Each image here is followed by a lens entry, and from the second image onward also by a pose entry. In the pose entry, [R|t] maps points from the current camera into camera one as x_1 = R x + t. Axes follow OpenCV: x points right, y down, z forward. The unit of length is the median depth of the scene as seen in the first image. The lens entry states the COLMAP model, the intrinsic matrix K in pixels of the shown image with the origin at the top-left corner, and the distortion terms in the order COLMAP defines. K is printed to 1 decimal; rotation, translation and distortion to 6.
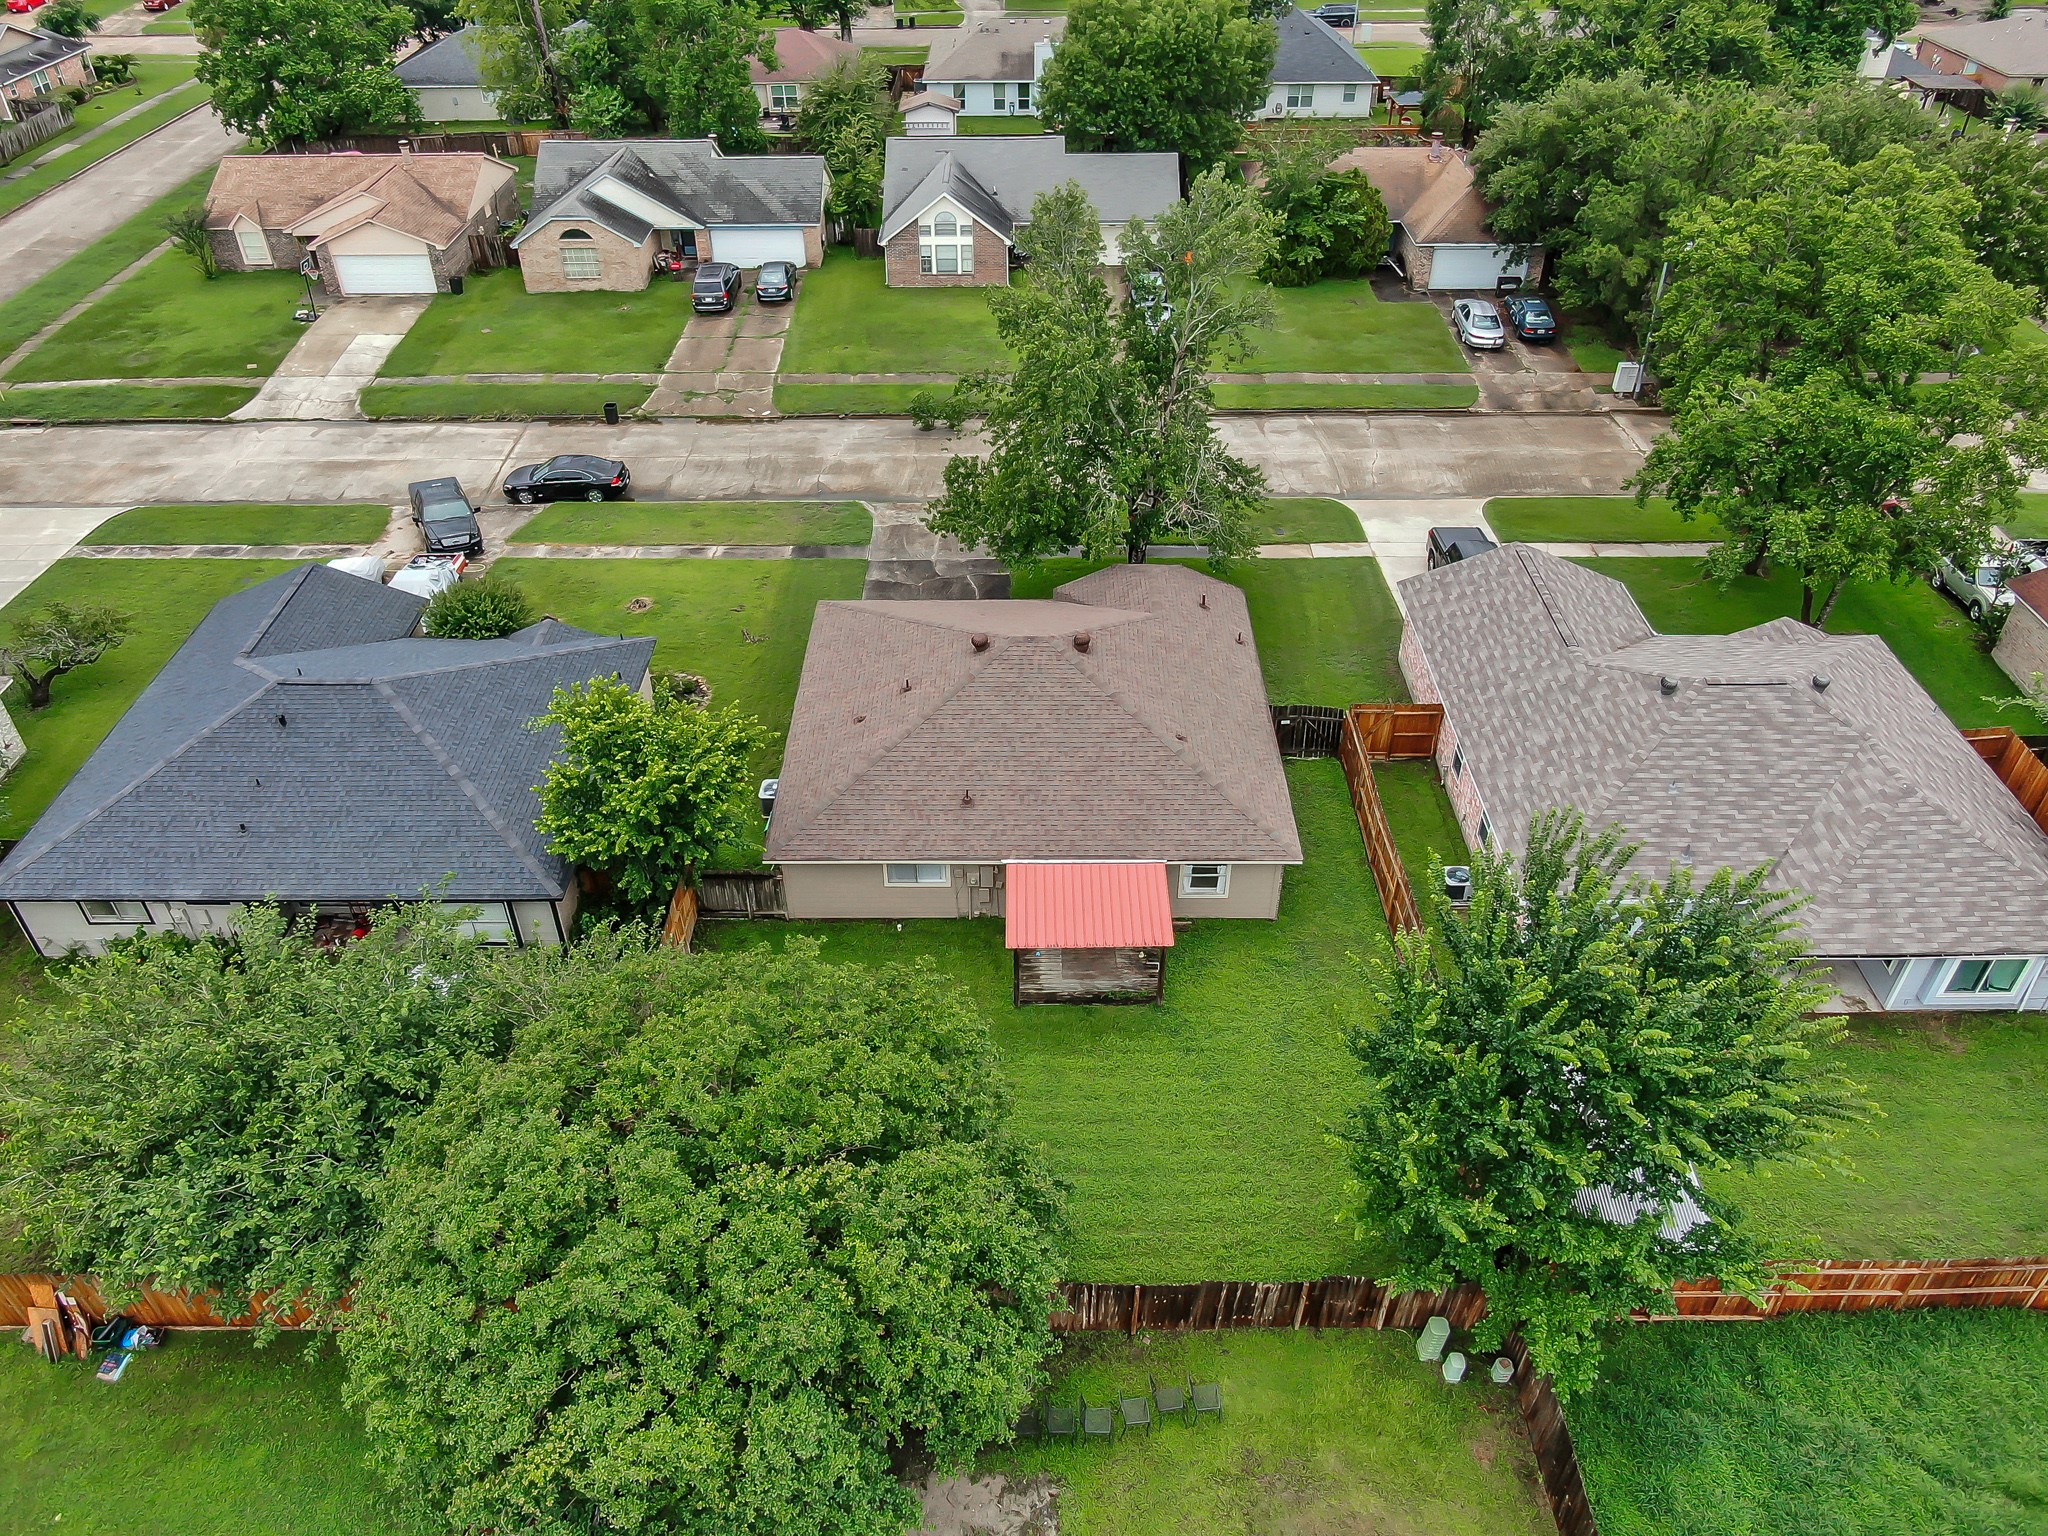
lens RADIAL K [[1447.0, 0, 987.8], [0, 1447.0, 767.8], [0, 0, 1]] dist [-0.007819, -0.000778]
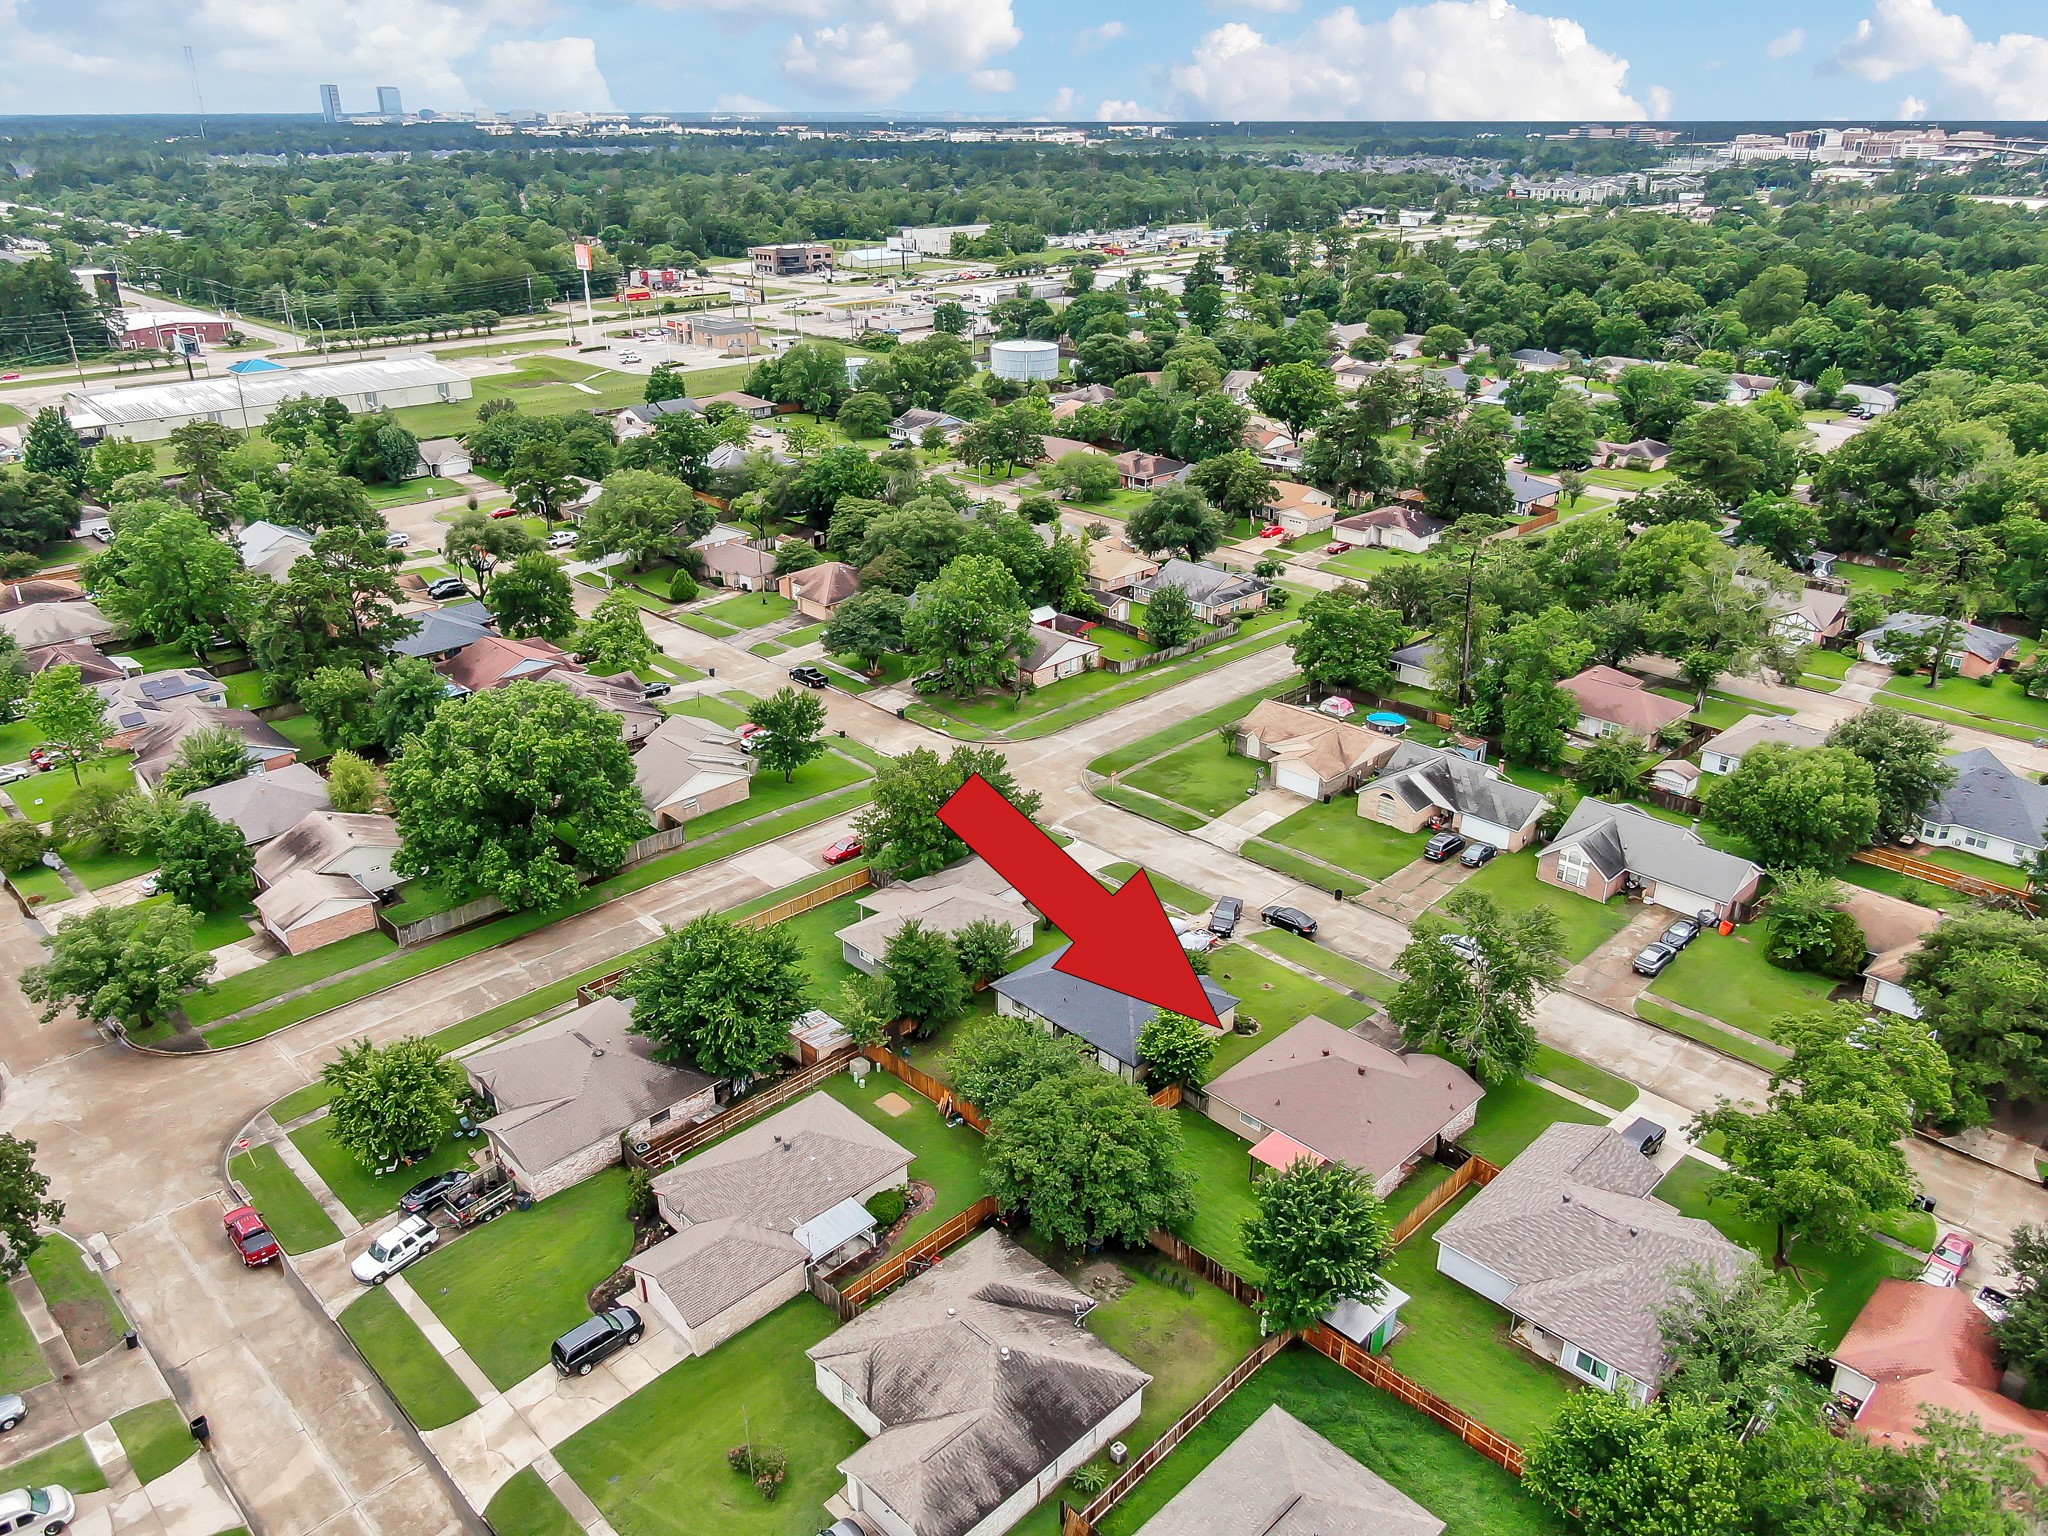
lens RADIAL K [[1470.6, 0, 1035.7], [0, 1470.6, 766.1], [0, 0, 1]] dist [-0.012438, 0.001757]
pose [[0.709650, 0.291187, -0.641566, 0.613061], [-0.433359, 0.898372, -0.071604, -0.074357], [0.555515, 0.328842, 0.763718, -0.731091]]
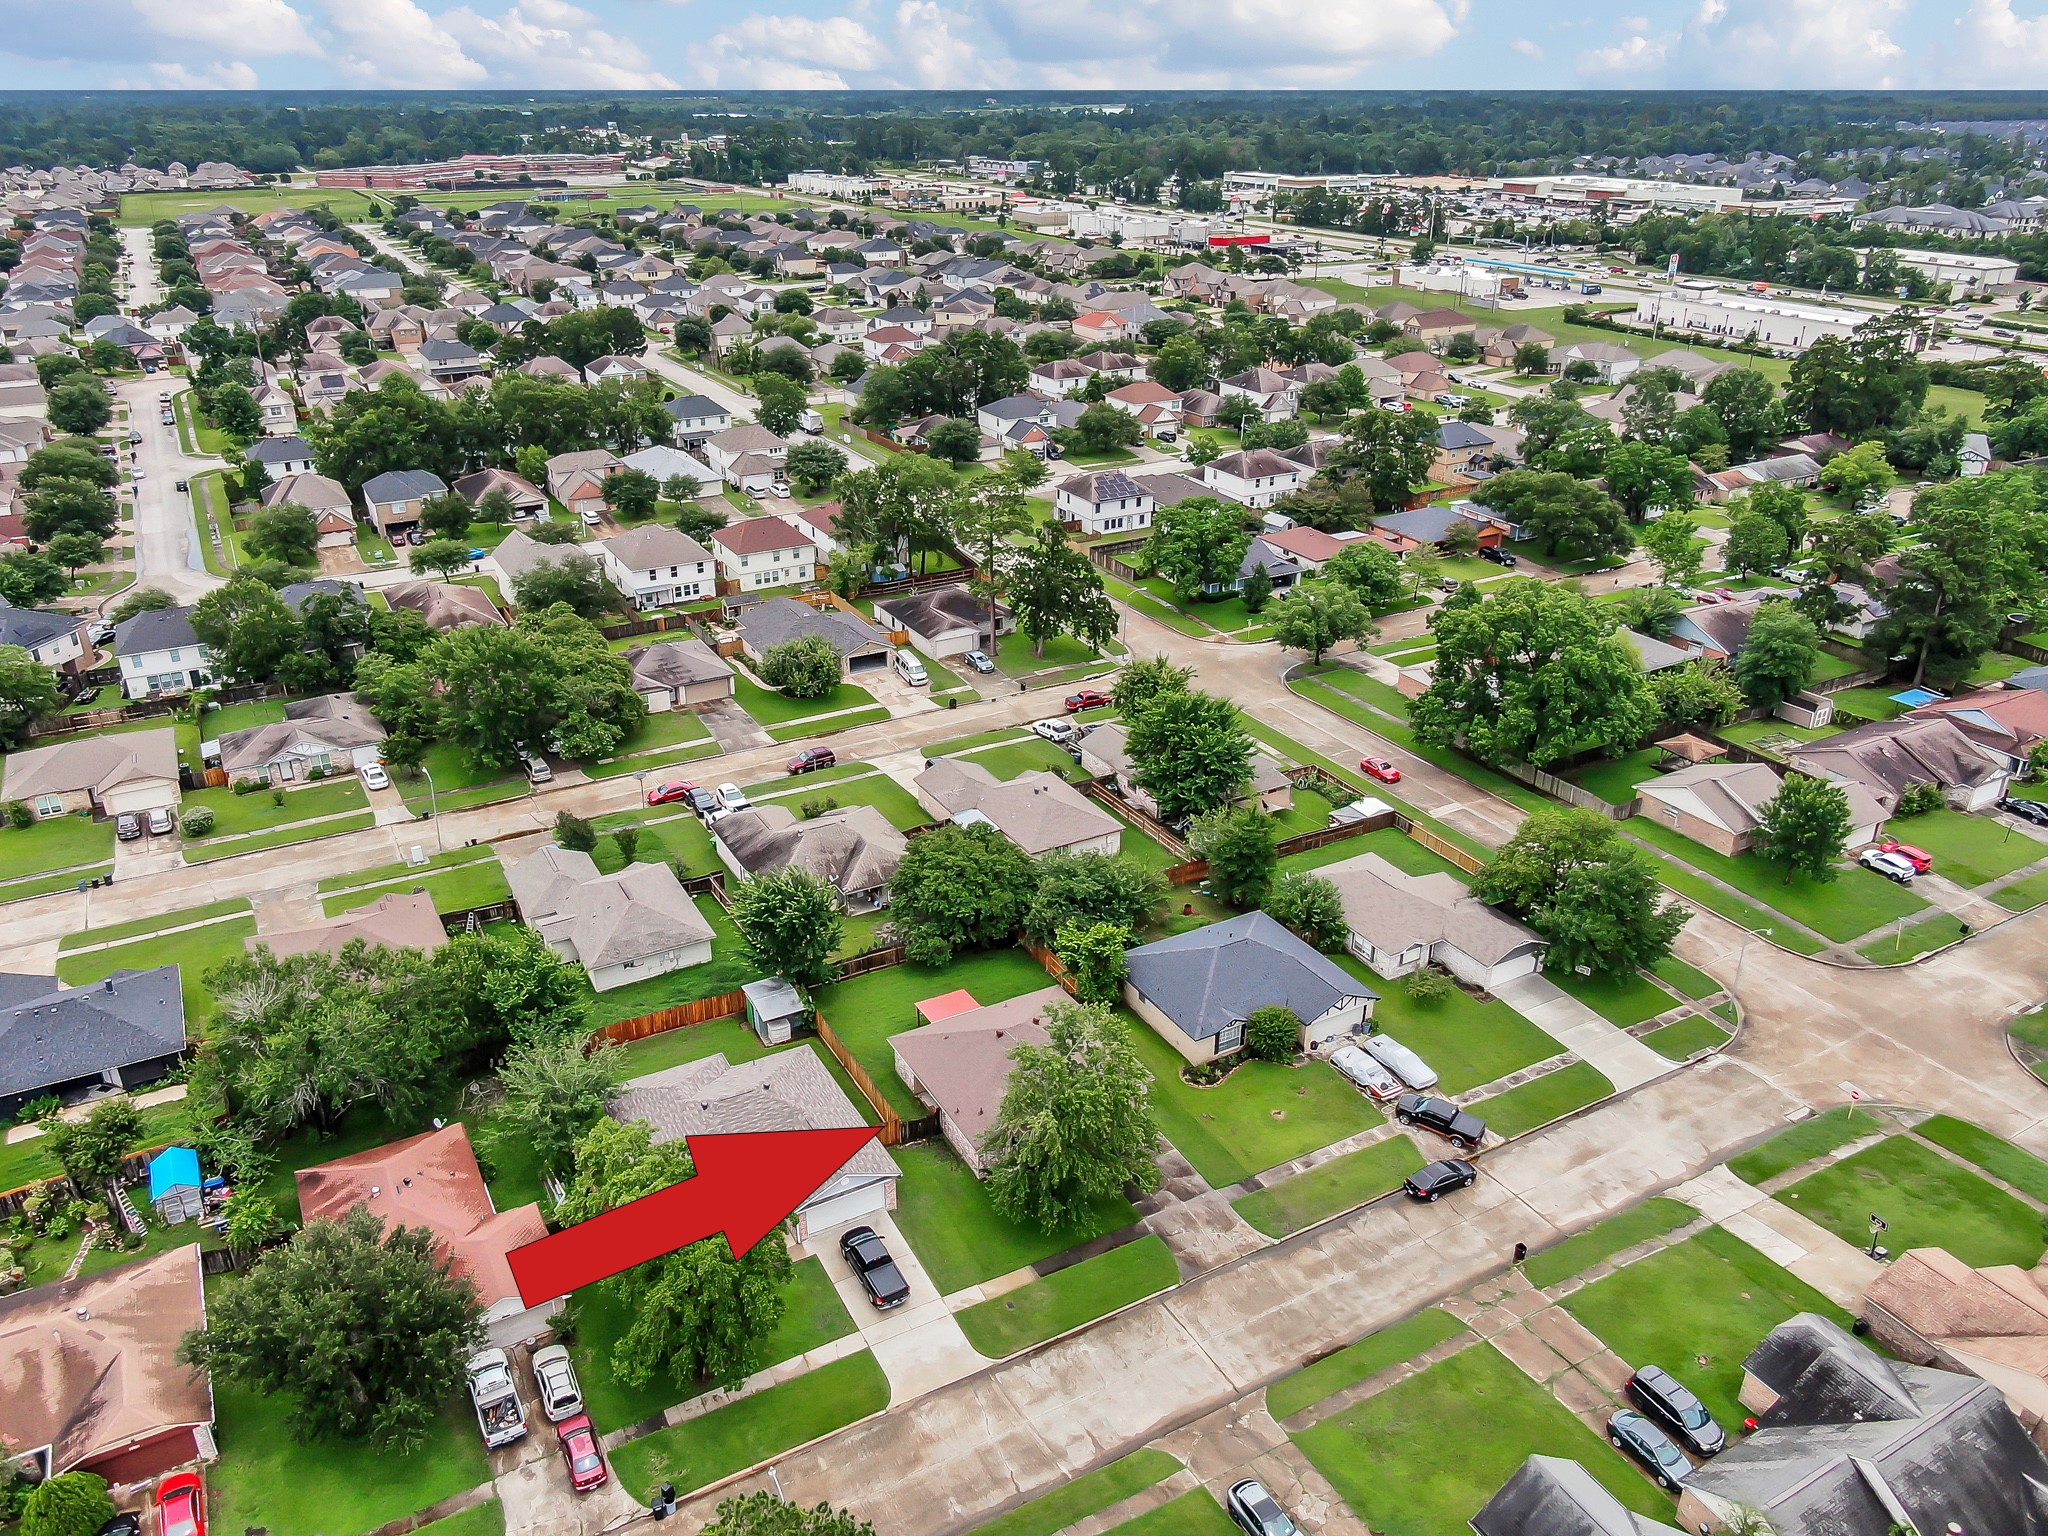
lens RADIAL K [[1470.6, 0, 1035.7], [0, 1470.6, 766.1], [0, 0, 1]] dist [-0.012438, 0.001757]
pose [[-0.864658, 0.218508, -0.452350, 0.576510], [-0.302962, 0.491458, 0.816506, -1.299479], [0.400724, 0.843044, -0.358744, 0.848256]]
